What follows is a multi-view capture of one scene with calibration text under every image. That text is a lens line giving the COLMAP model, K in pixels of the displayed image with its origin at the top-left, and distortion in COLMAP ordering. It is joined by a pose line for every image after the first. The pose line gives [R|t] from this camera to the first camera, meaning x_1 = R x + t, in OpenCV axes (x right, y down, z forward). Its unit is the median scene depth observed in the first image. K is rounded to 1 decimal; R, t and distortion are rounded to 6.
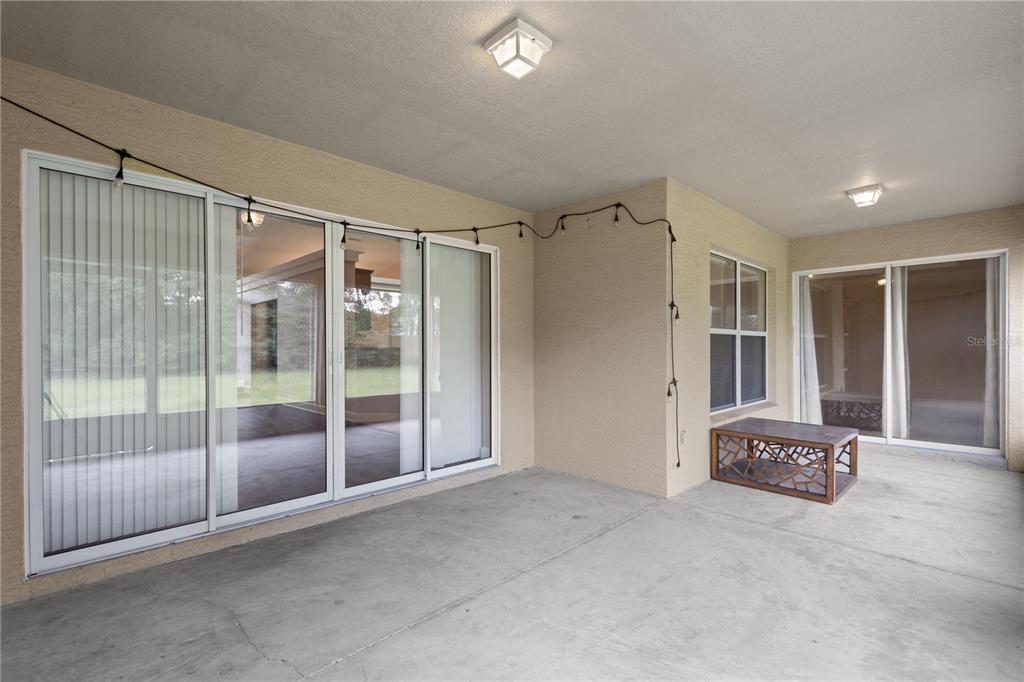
lens RADIAL K [[469.5, 0, 513.1], [0, 469.5, 347.3], [0, 0, 1]] dist [0.007760, -0.001987]
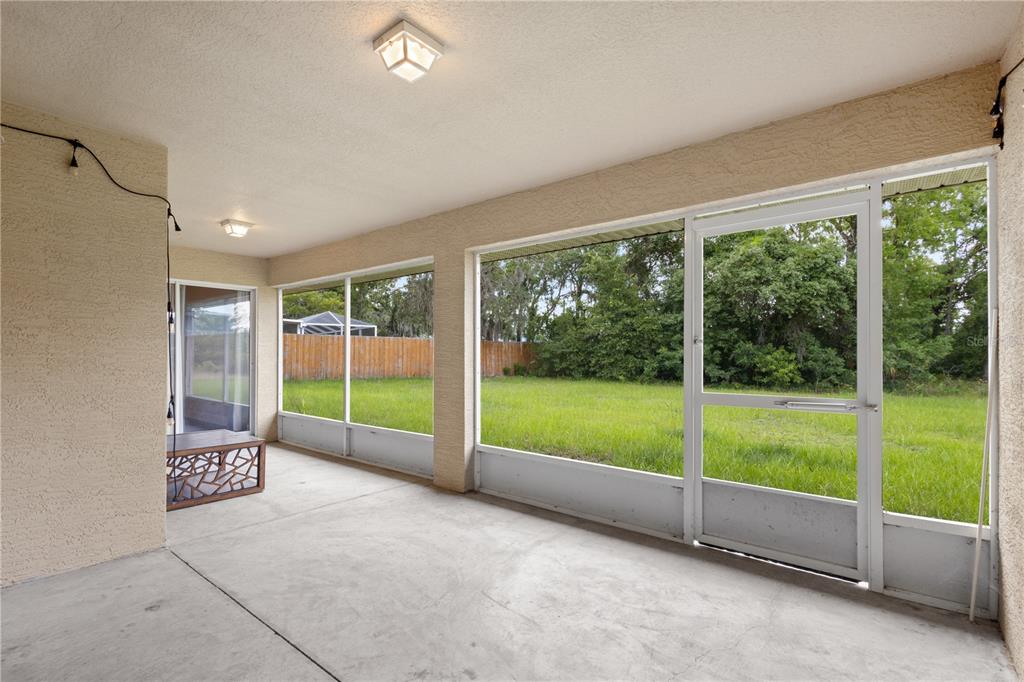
lens RADIAL K [[469.5, 0, 513.1], [0, 469.5, 348.1], [0, 0, 1]] dist [0.007760, -0.001987]
pose [[-0.120528, 0.017636, 0.992553, -0.583561], [-0.004217, 0.999824, -0.018277, -0.005055], [-0.992701, -0.006388, -0.120433, 0.538227]]
